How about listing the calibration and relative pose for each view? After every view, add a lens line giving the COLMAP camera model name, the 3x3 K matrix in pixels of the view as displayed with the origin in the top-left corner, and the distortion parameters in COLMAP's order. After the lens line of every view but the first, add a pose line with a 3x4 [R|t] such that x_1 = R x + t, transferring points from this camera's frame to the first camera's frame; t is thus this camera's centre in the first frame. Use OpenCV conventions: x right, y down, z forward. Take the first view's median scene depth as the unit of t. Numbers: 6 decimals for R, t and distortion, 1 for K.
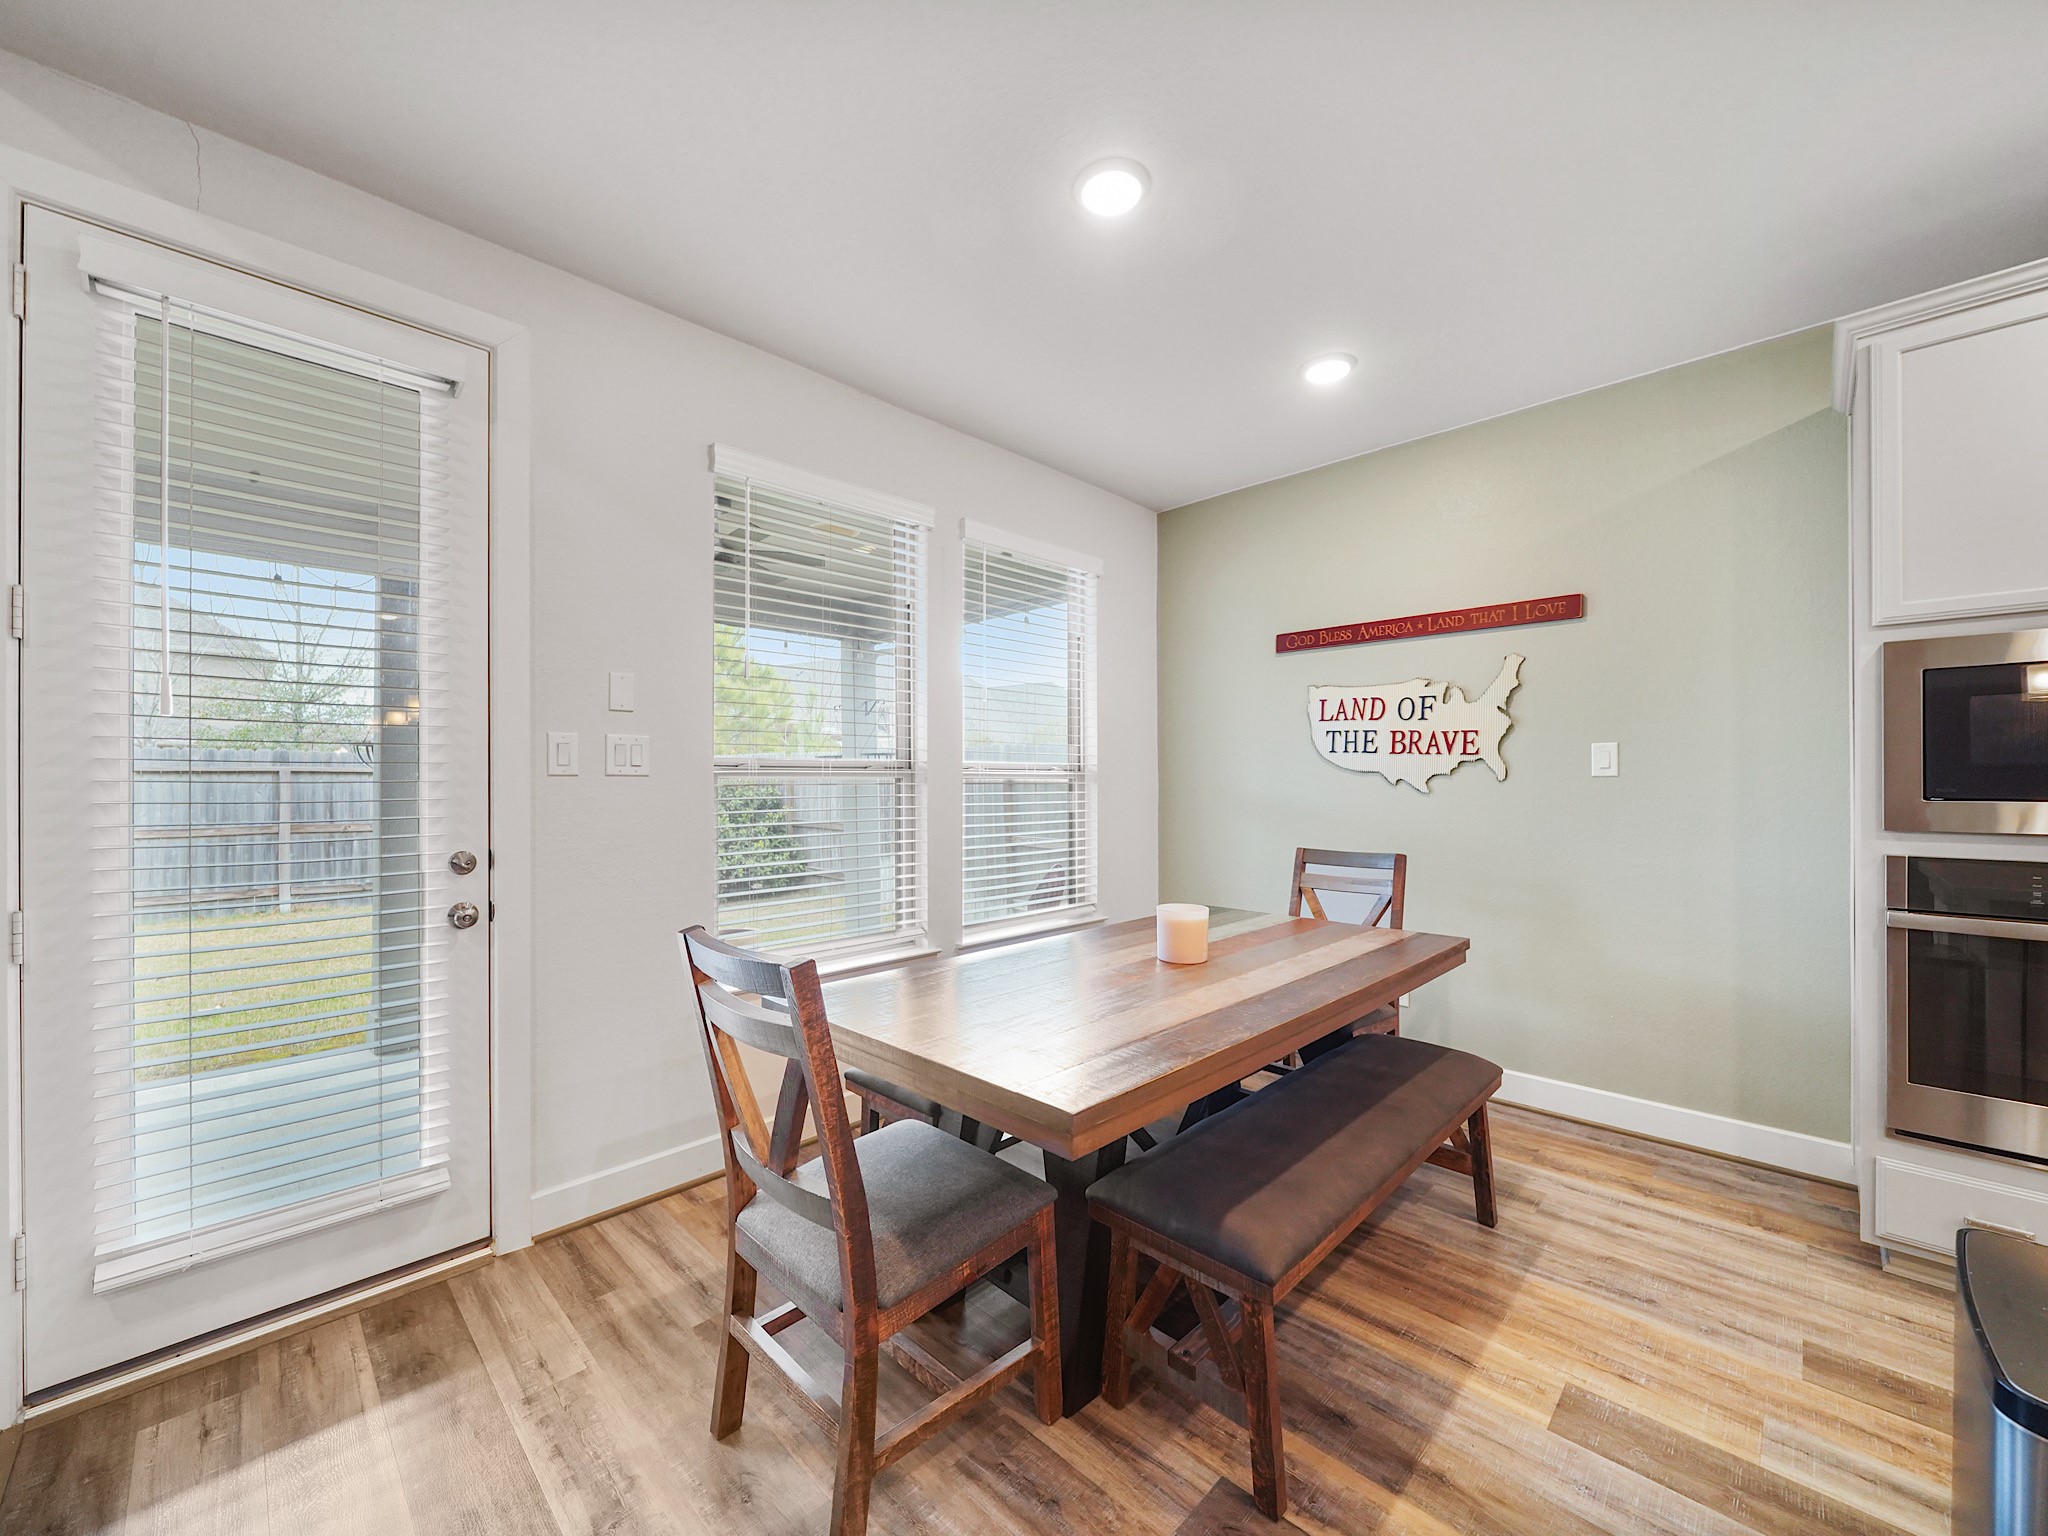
lens RADIAL K [[793.8, 0, 1021.7], [0, 793.8, 782.3], [0, 0, 1]] dist [-0.007183, -0.002710]
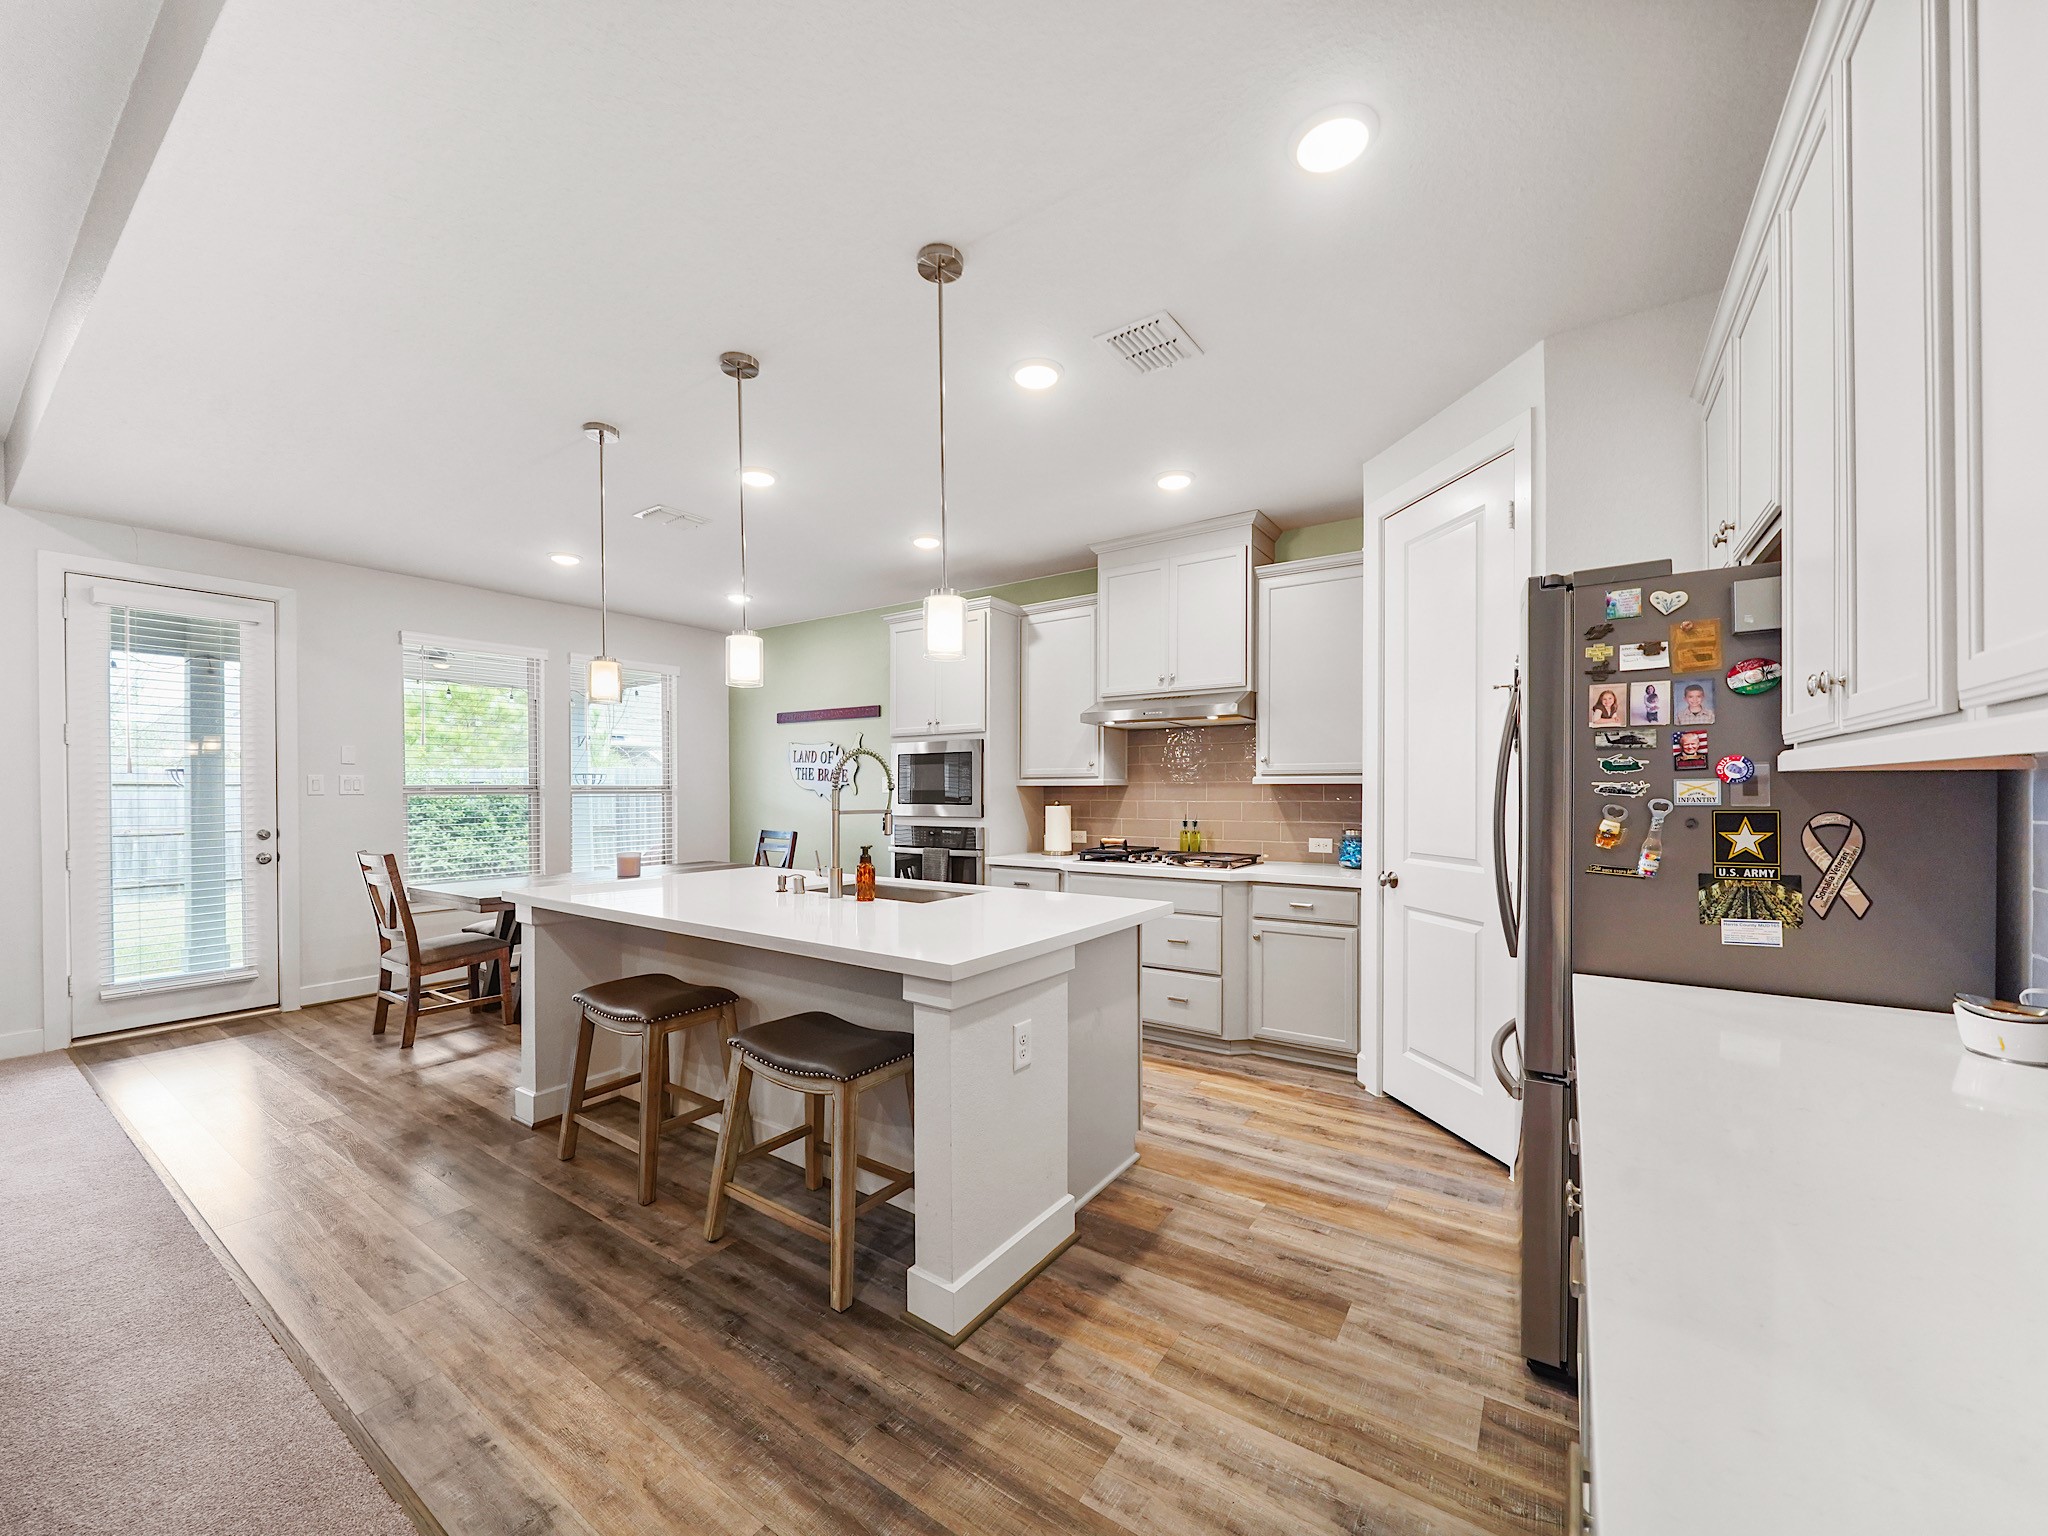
lens RADIAL K [[793.8, 0, 1044.4], [0, 793.8, 795.8], [0, 0, 1]] dist [-0.007183, -0.002710]
pose [[0.981812, -0.001730, 0.189848, 0.981201], [0.000063, 0.999961, 0.008788, -0.024580], [-0.189856, -0.008616, 0.981774, -1.512862]]
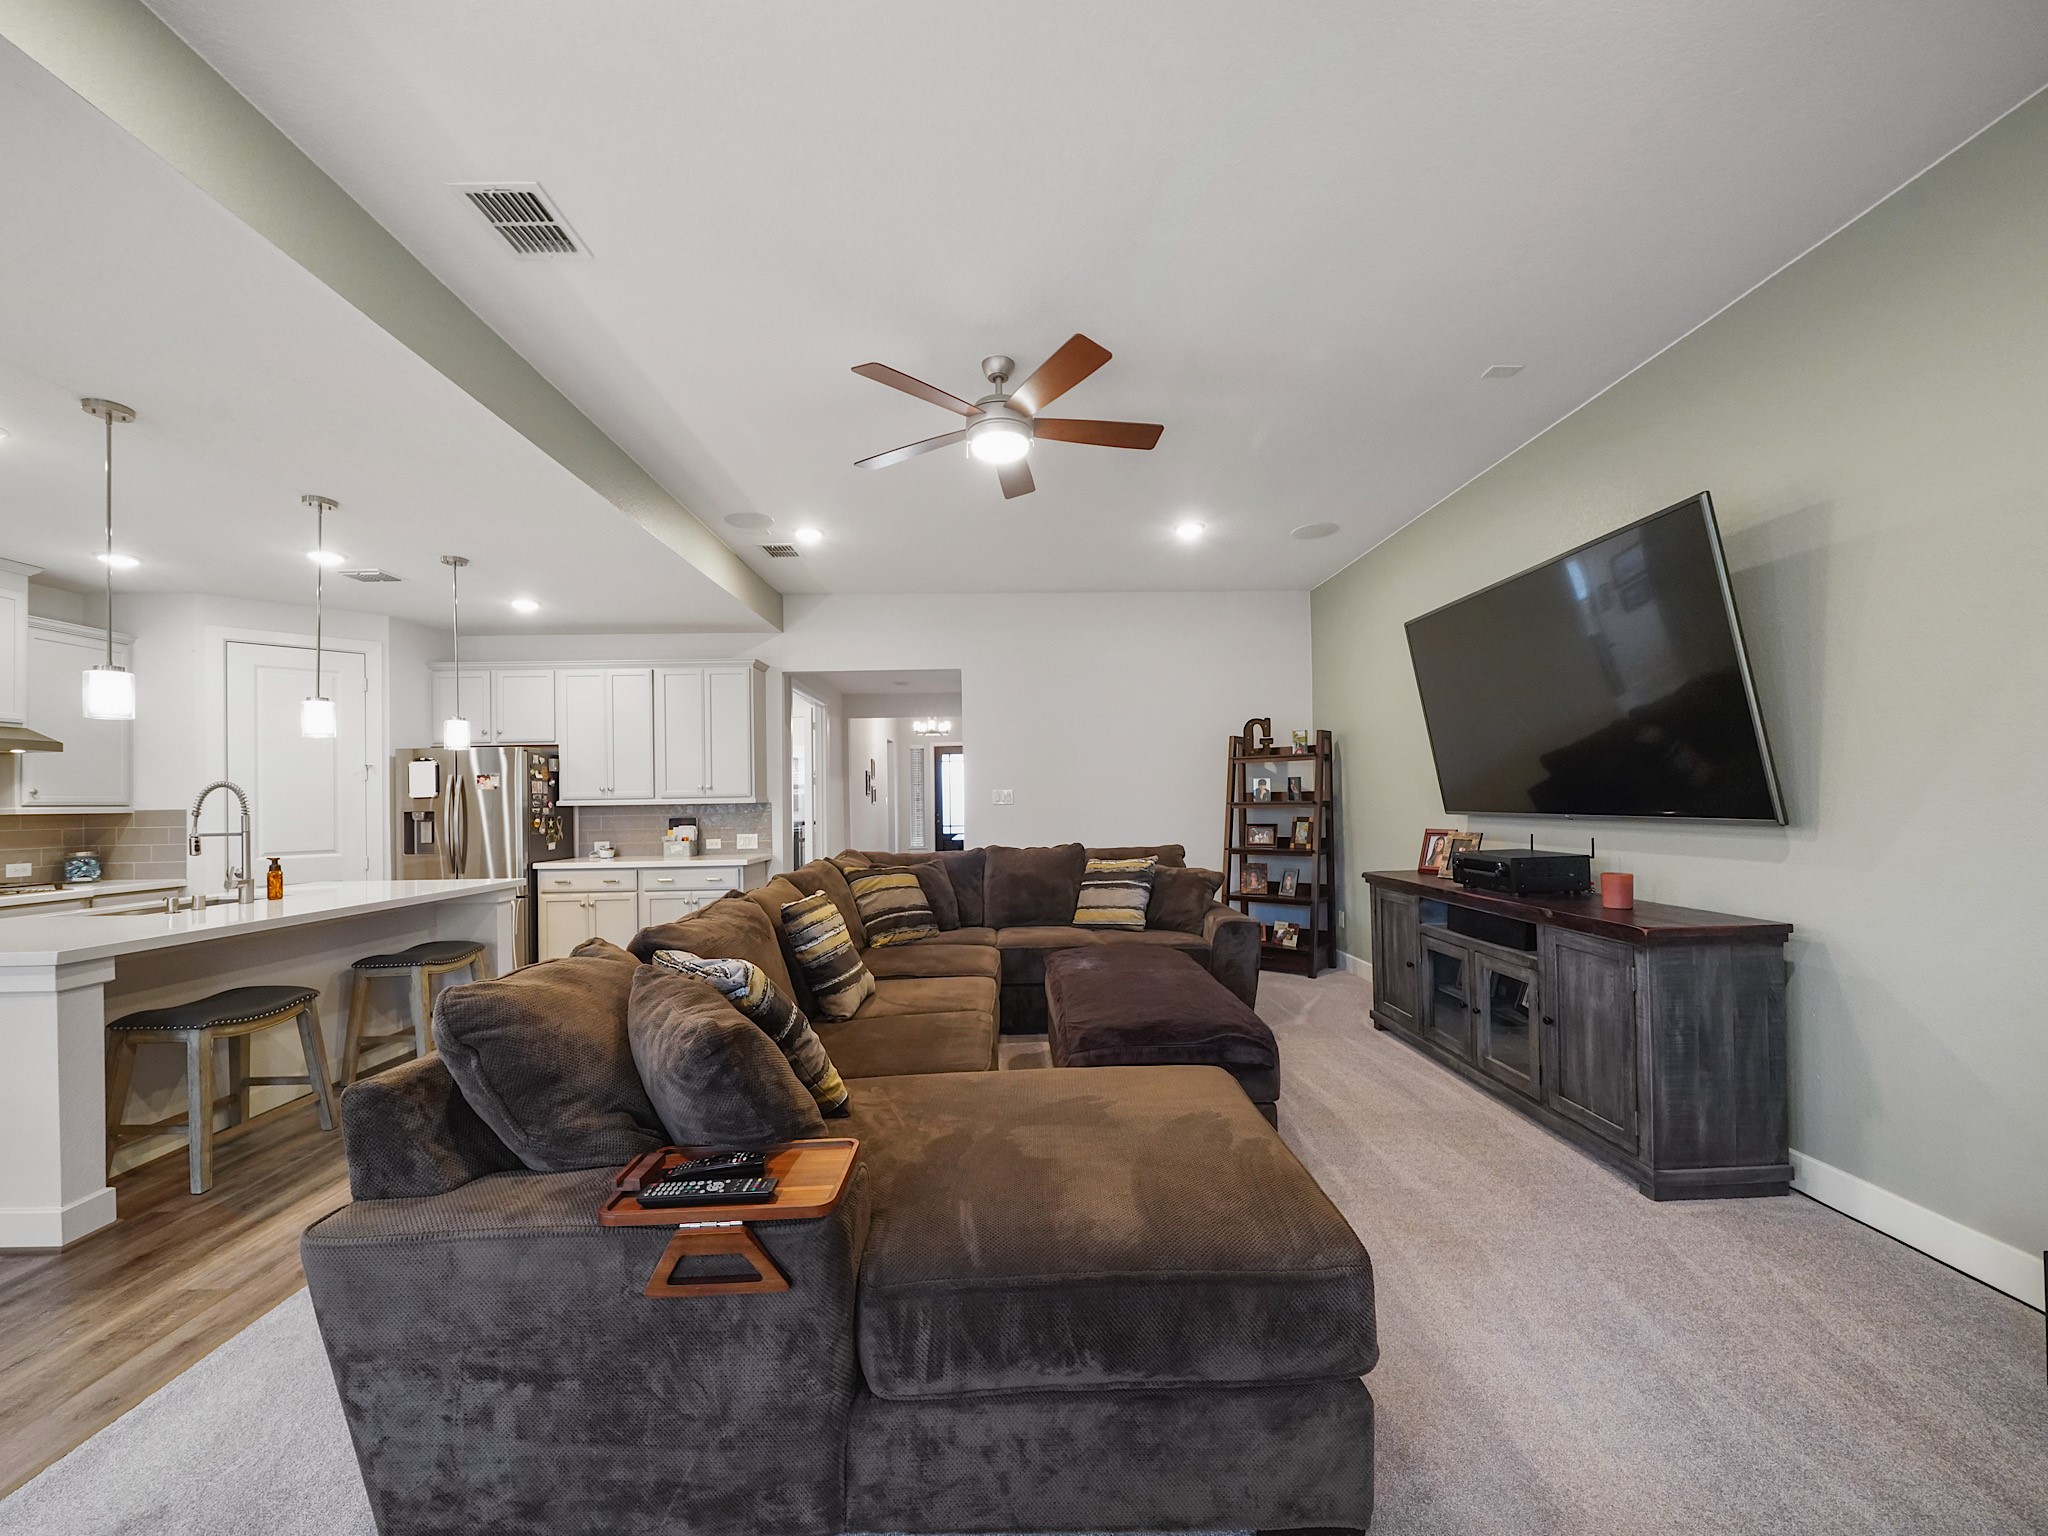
lens RADIAL K [[793.8, 0, 1019.1], [0, 793.8, 786.0], [0, 0, 1]] dist [-0.007183, -0.002710]
pose [[-0.721483, 0.026753, 0.691915, -1.398899], [0.016505, 0.999634, -0.021440, -0.023255], [-0.692235, -0.004048, -0.721661, -0.072975]]
